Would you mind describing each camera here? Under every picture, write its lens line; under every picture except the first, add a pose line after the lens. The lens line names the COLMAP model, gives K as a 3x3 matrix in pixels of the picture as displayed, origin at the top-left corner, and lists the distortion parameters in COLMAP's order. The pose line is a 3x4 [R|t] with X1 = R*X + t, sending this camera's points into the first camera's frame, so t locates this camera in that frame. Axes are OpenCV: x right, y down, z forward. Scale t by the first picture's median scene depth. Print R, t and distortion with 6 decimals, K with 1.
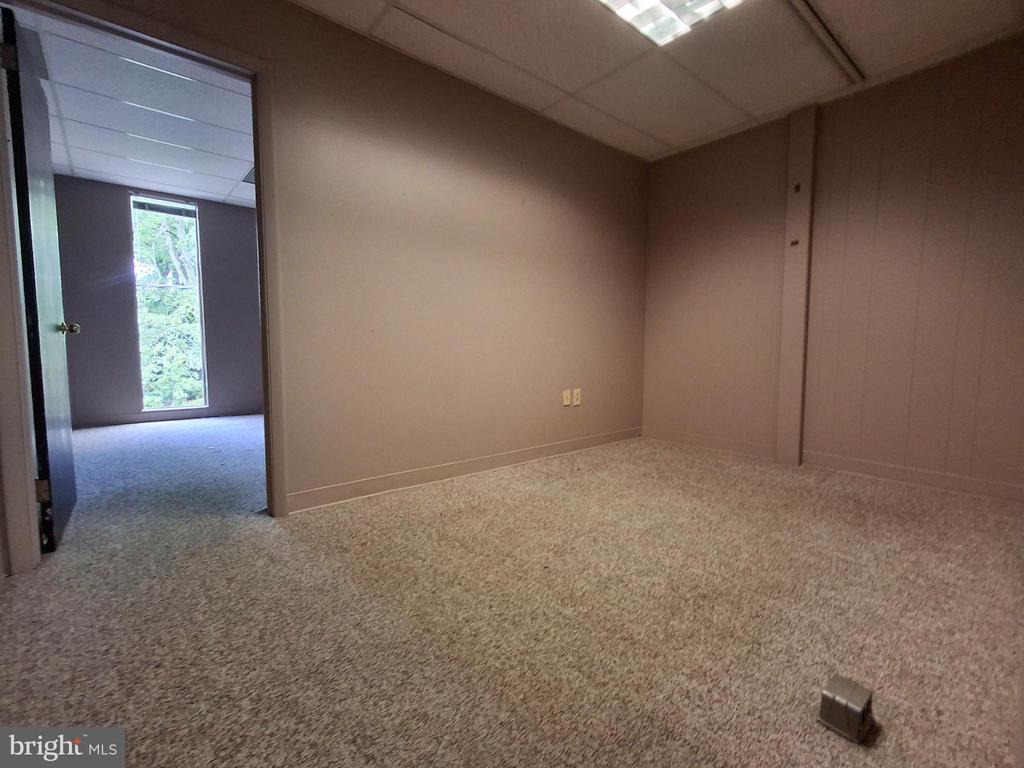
lens RADIAL K [[471.0, 0, 505.2], [0, 471.0, 387.7], [0, 0, 1]] dist [0.008629, -0.005979]
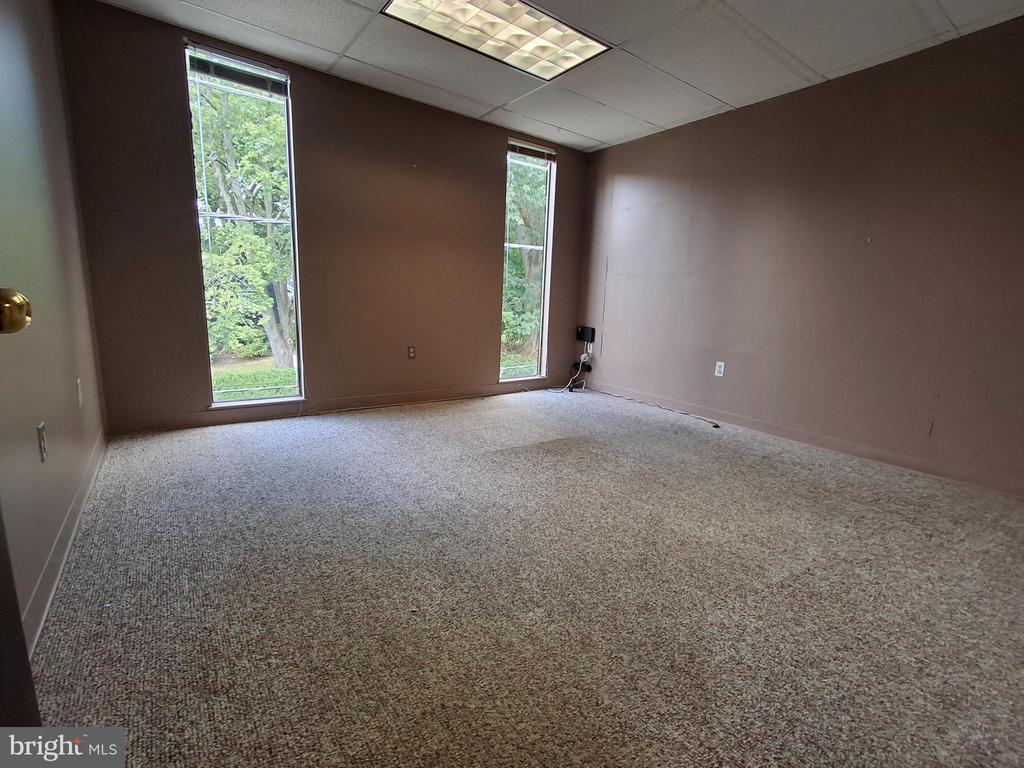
lens RADIAL K [[471.0, 0, 503.5], [0, 471.0, 386.1], [0, 0, 1]] dist [0.008629, -0.005979]
pose [[0.996392, 0.048150, -0.069895, -0.103622], [-0.040914, 0.993994, 0.101494, -0.019373], [0.074362, -0.098268, 0.992378, 0.124200]]
